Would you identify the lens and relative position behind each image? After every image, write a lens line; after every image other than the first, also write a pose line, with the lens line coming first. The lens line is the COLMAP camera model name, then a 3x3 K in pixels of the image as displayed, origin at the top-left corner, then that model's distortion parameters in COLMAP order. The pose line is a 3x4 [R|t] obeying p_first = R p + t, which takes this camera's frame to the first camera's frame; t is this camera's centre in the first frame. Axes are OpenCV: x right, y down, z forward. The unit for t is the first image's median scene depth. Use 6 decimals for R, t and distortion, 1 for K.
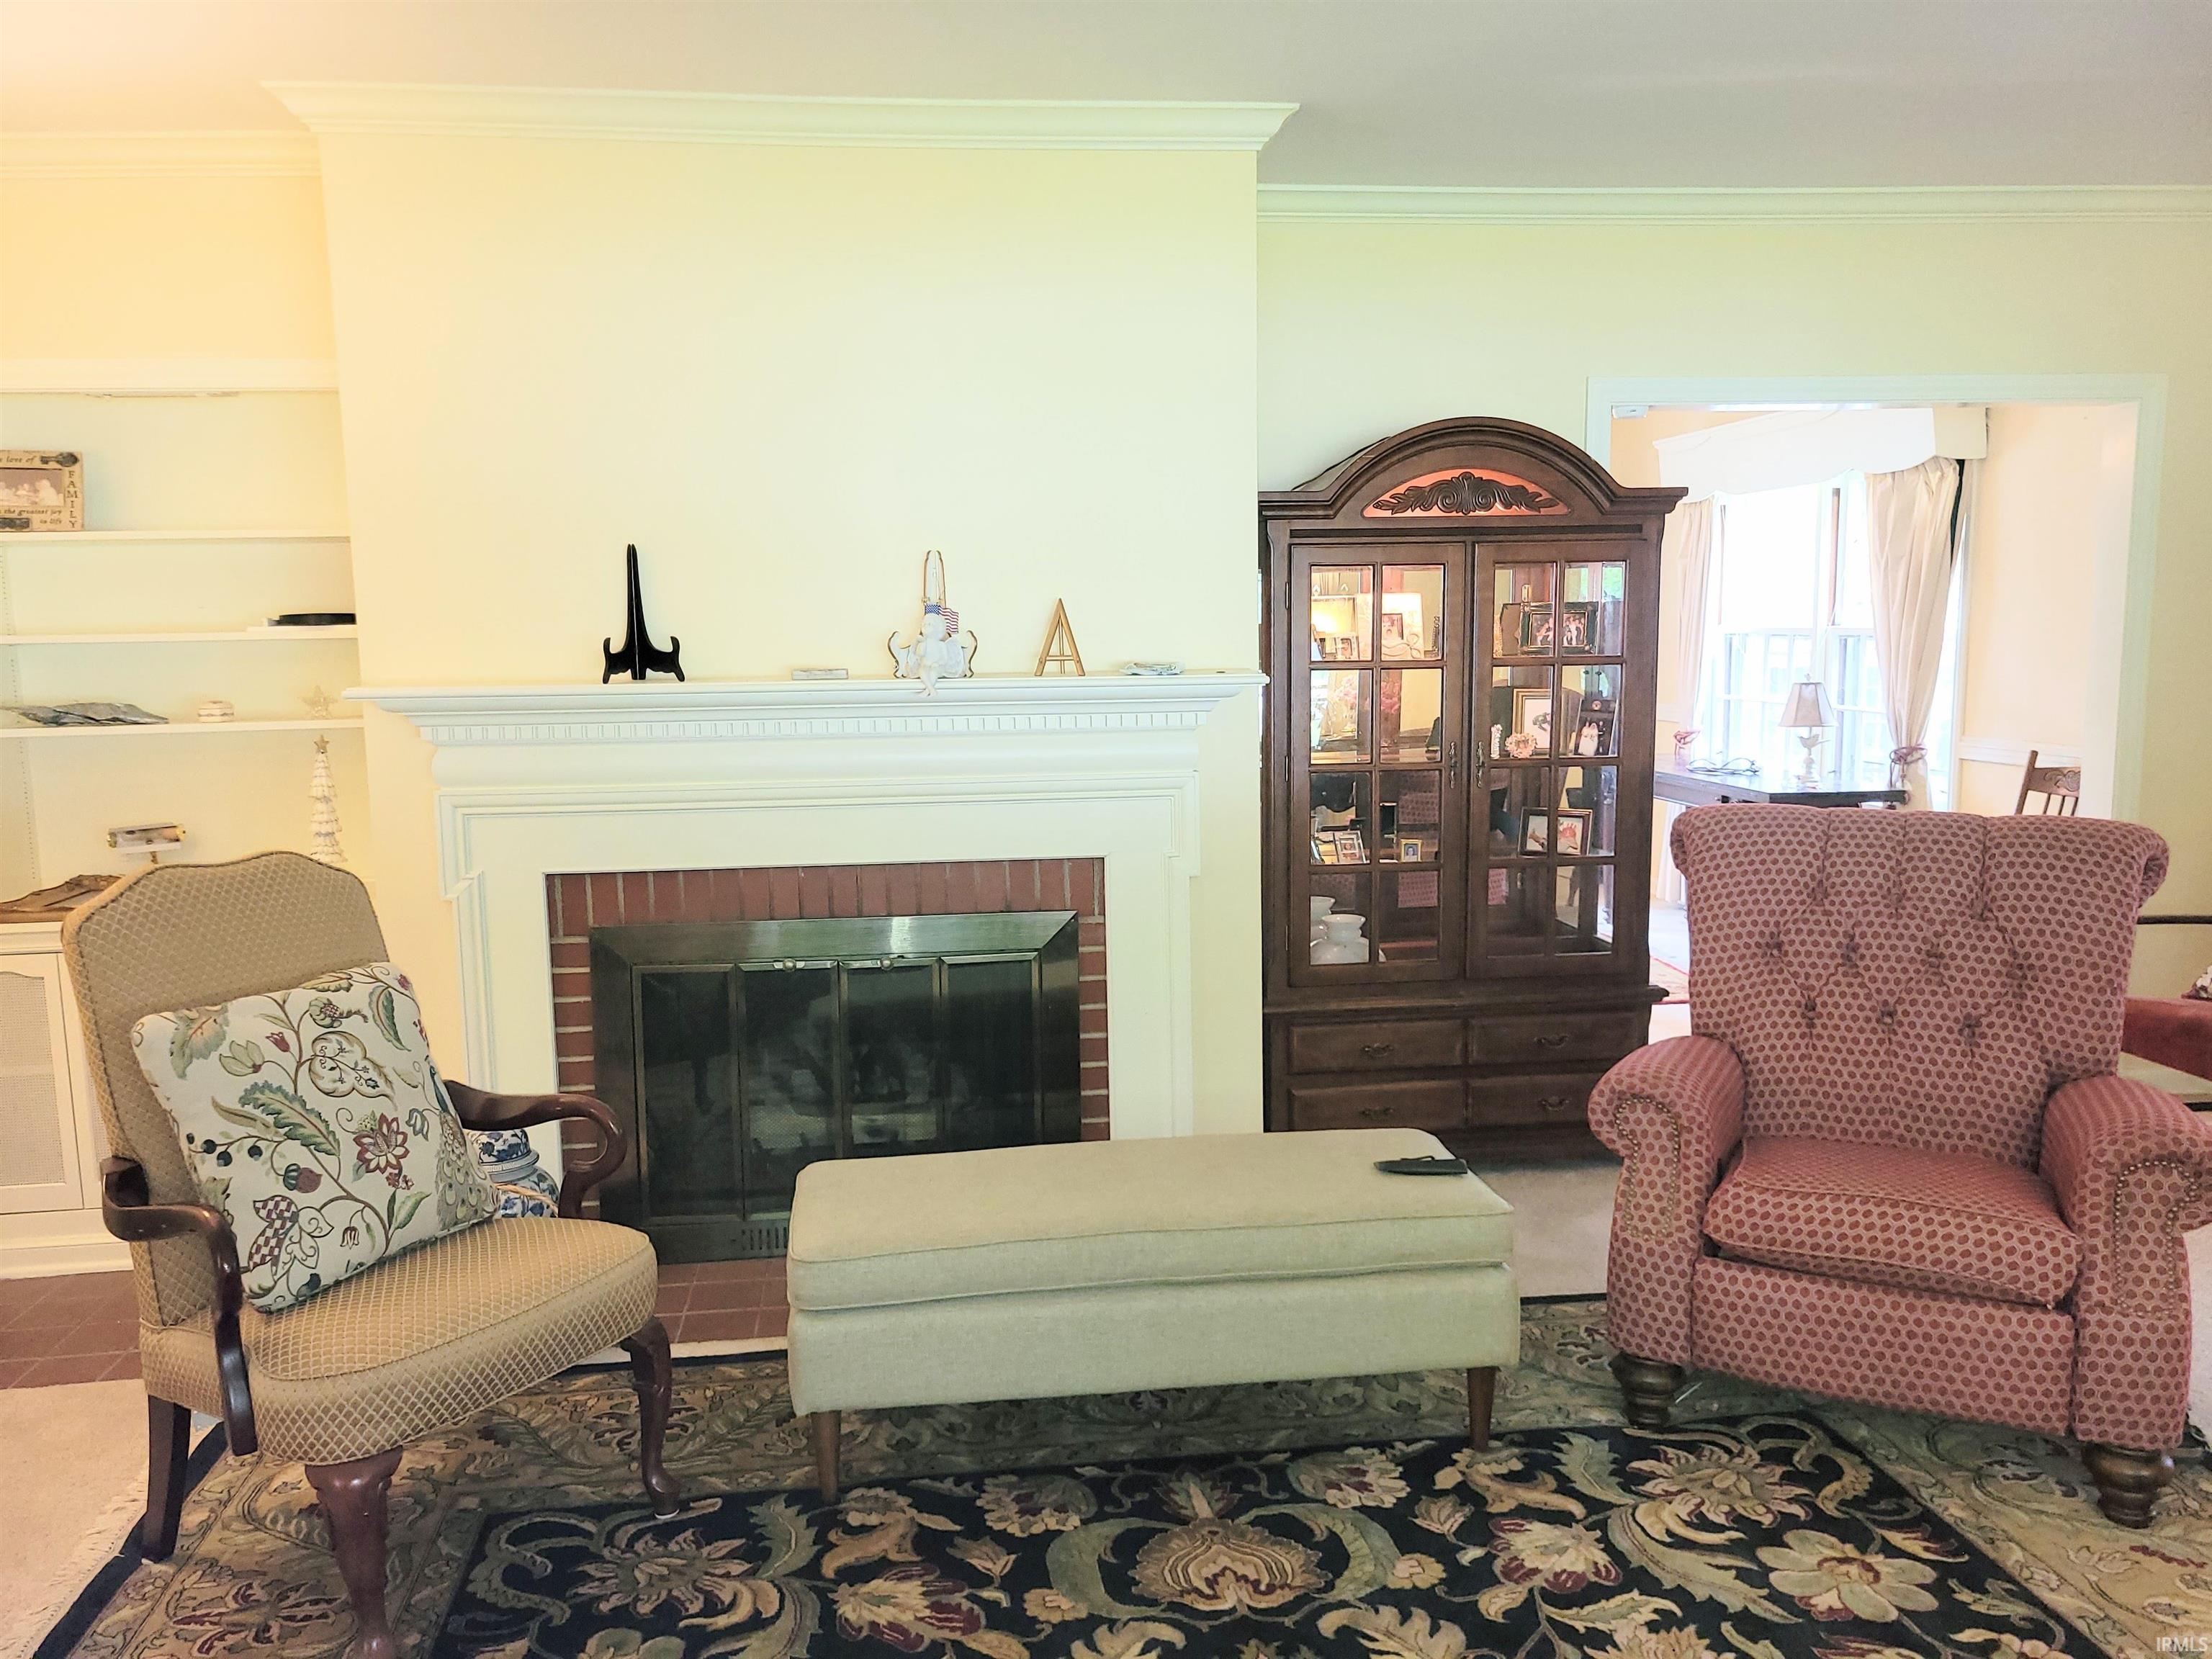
lens RADIAL K [[1659.7, 0, 1088.6], [0, 1659.7, 825.0], [0, 0, 1]] dist [0.038206, -0.018779]
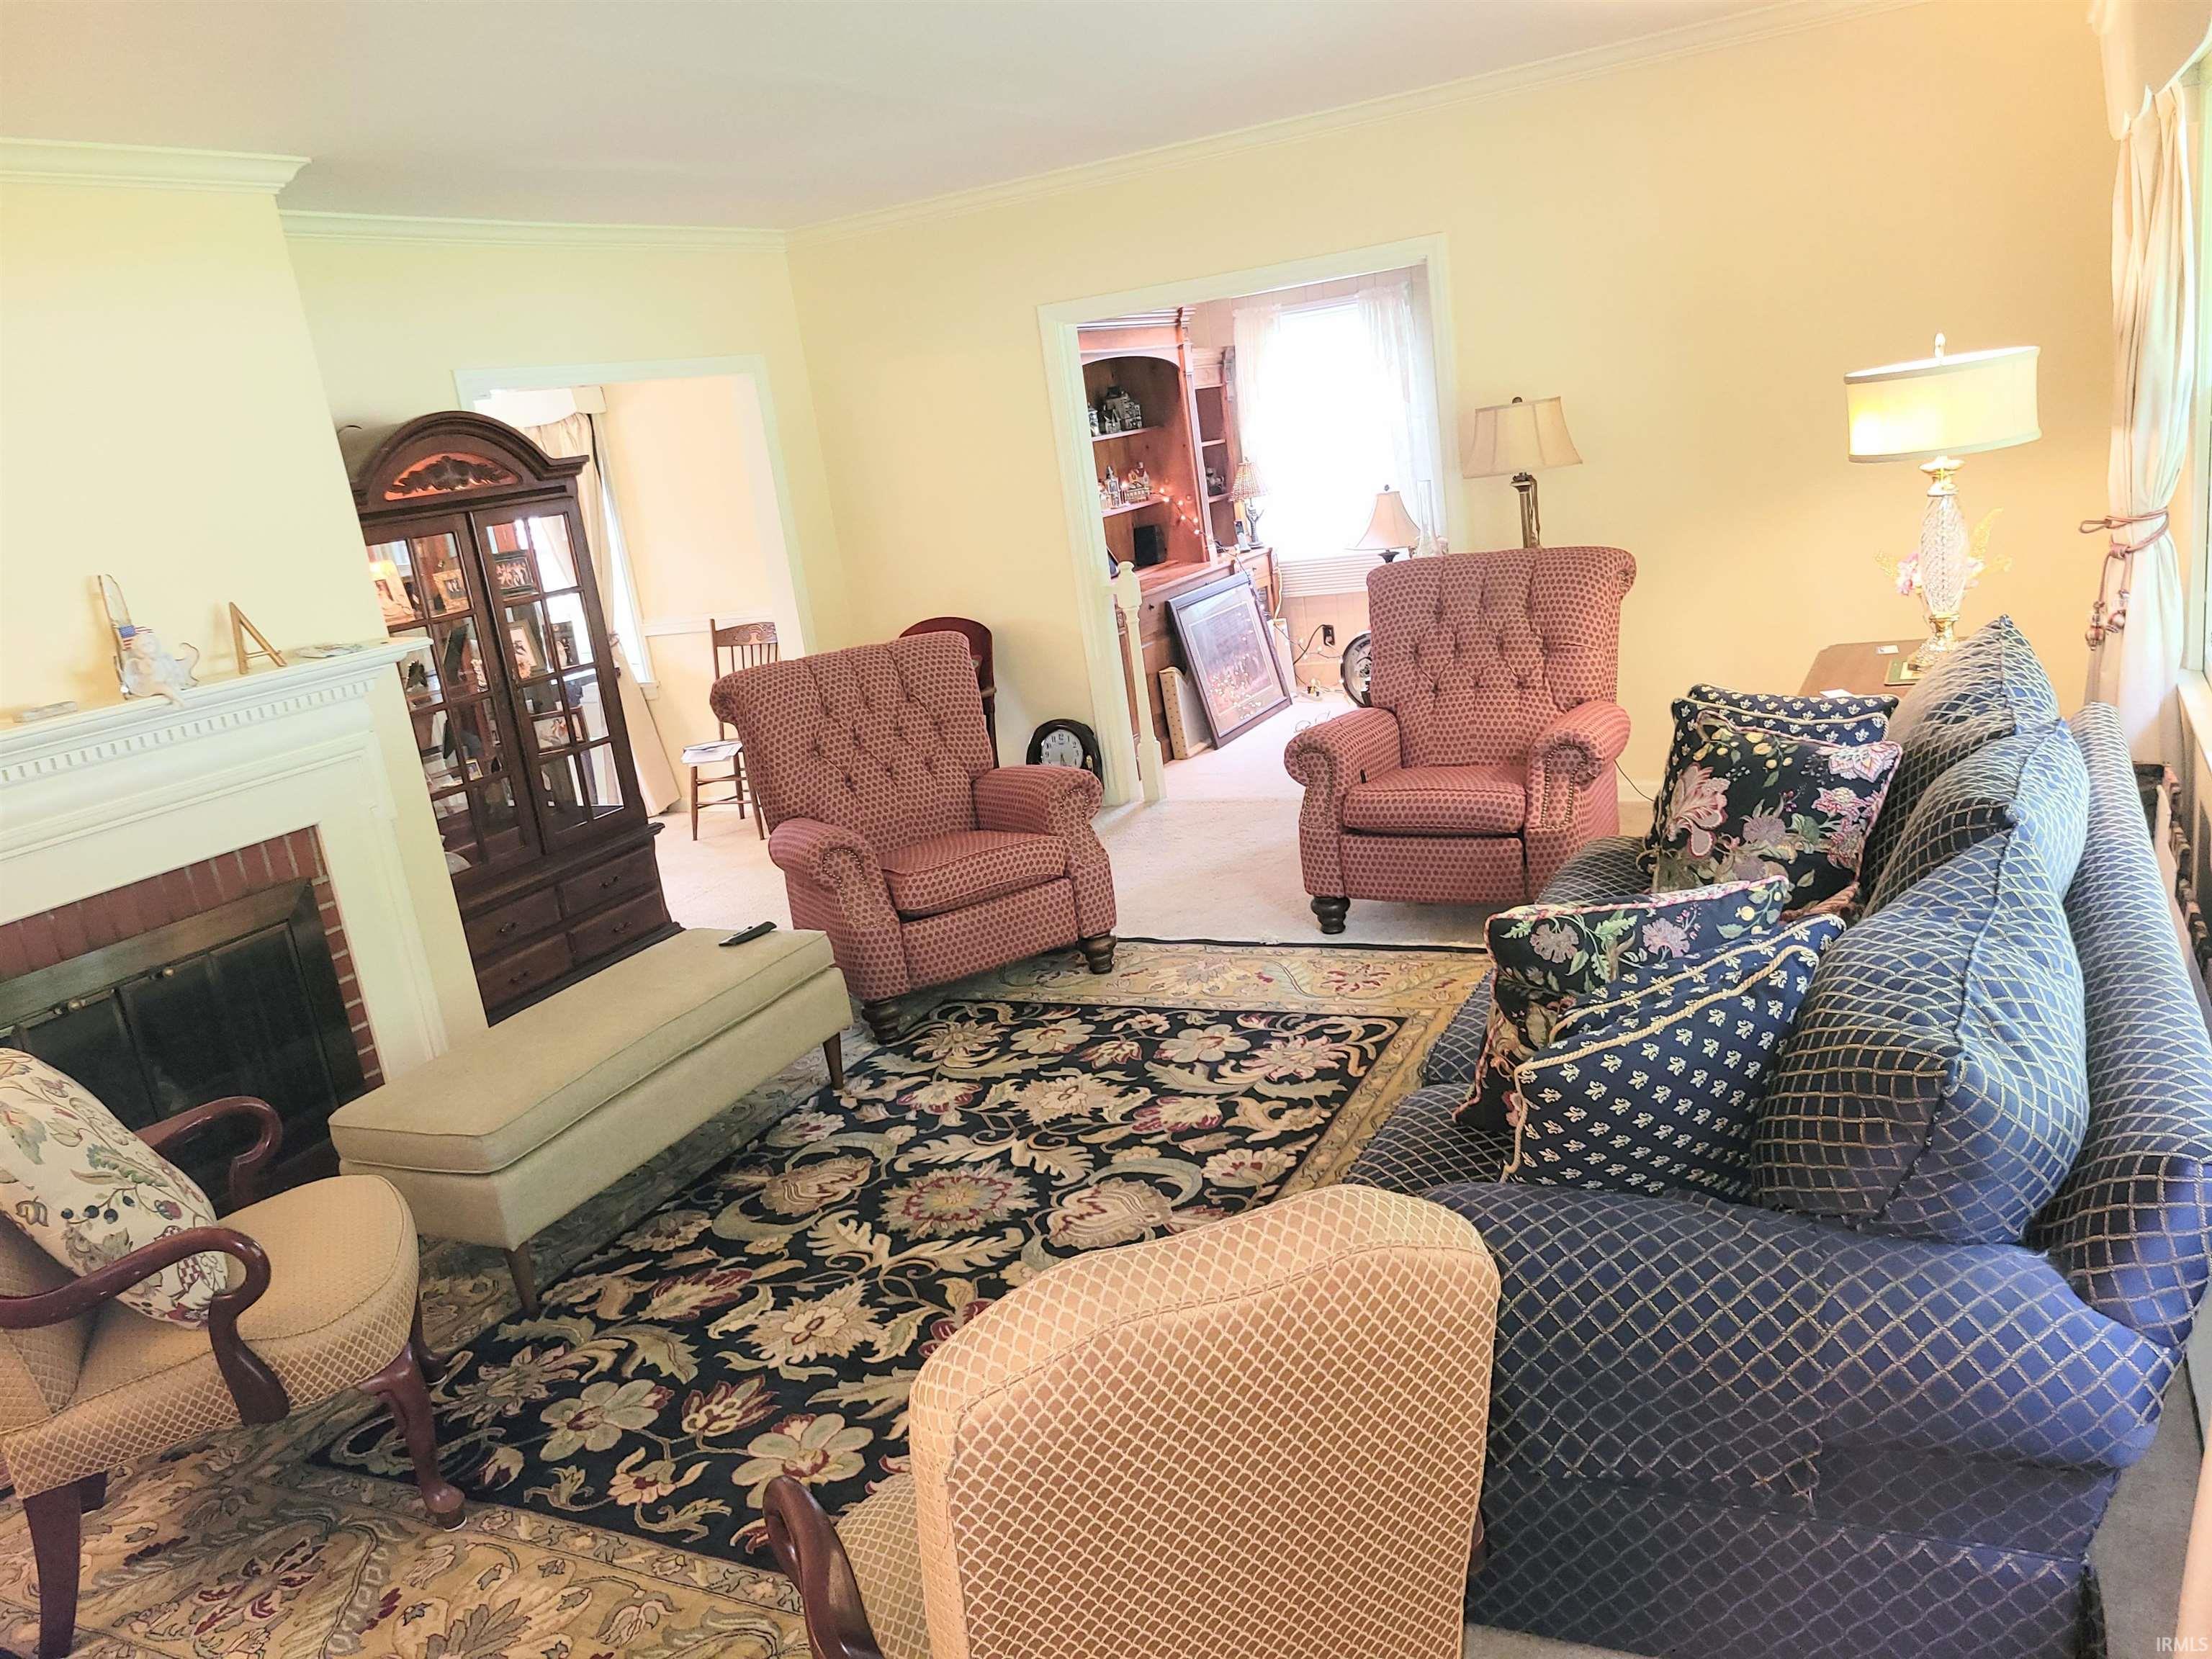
lens RADIAL K [[1659.7, 0, 1098.7], [0, 1659.7, 830.9], [0, 0, 1]] dist [0.038206, -0.018779]
pose [[0.541758, -0.263531, 0.798154, -0.858371], [0.225272, 0.960363, 0.164183, -0.059879], [-0.809784, 0.090854, 0.579651, -0.123587]]
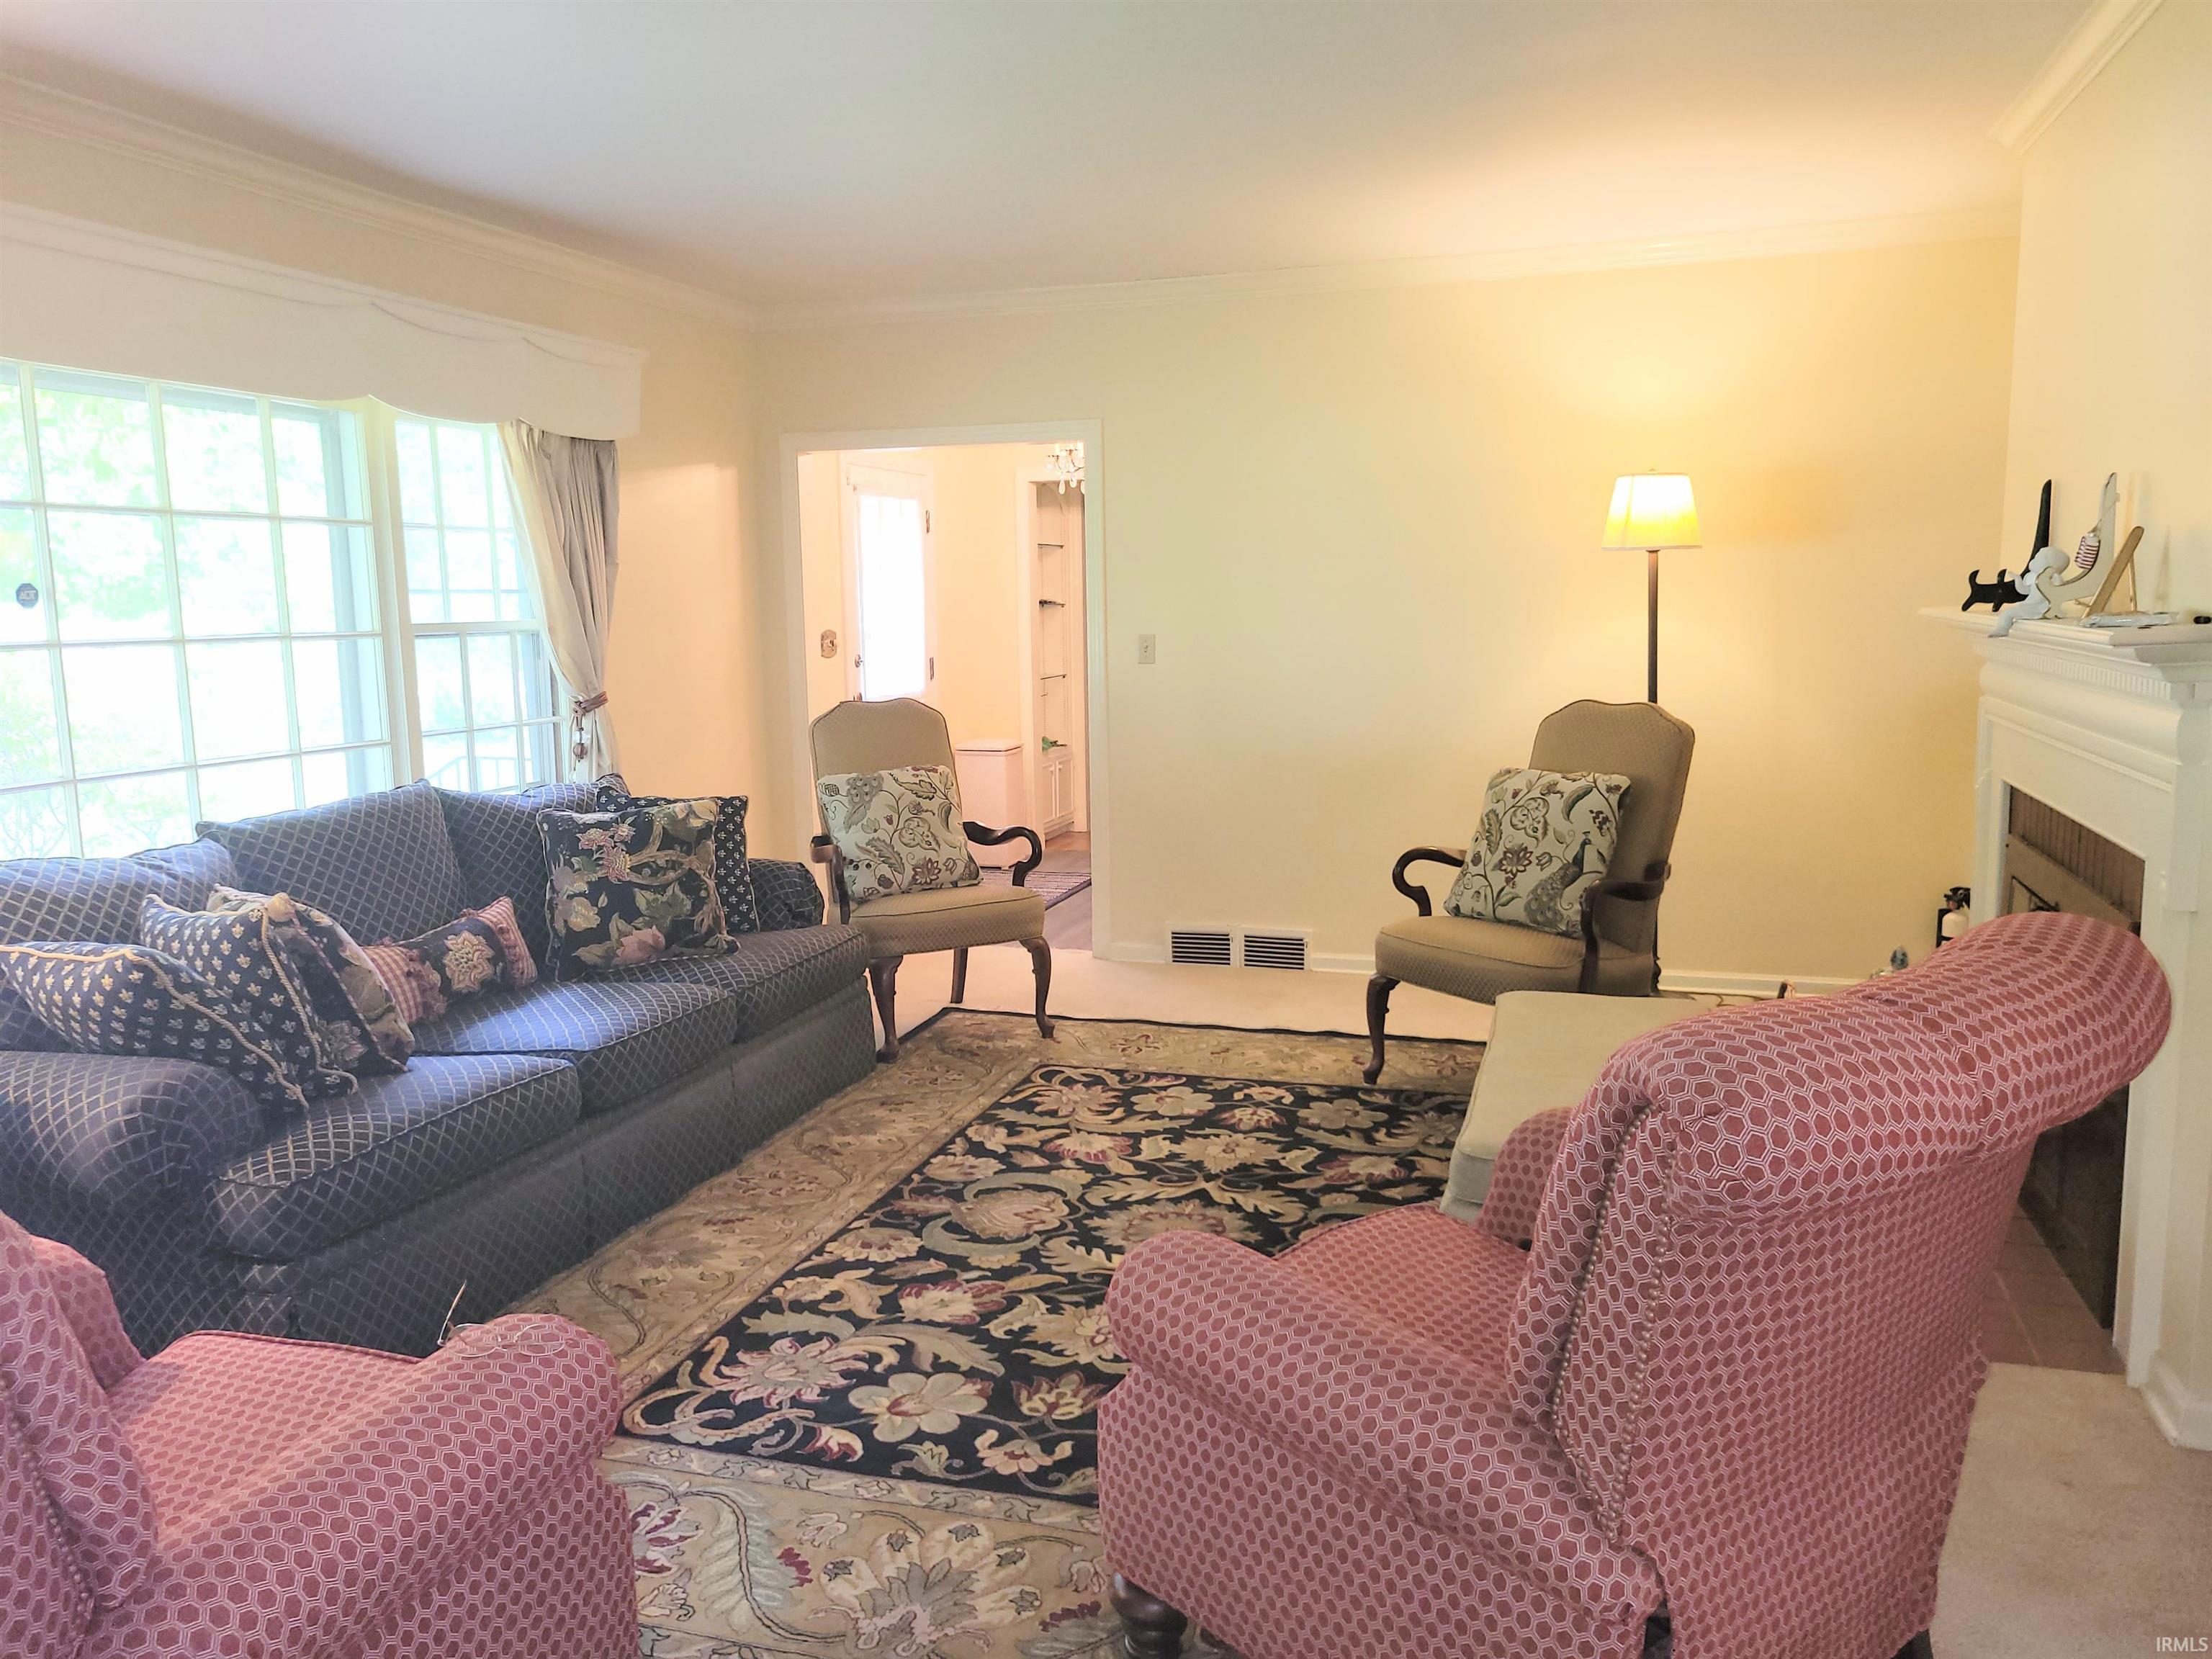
lens RADIAL K [[1659.7, 0, 1100.7], [0, 1659.7, 833.3], [0, 0, 1]] dist [0.038206, -0.018779]
pose [[-0.398230, 0.158005, -0.903575, 1.294117], [-0.085552, 0.974361, 0.208088, -0.161884], [0.913287, 0.160170, -0.374503, 1.197535]]
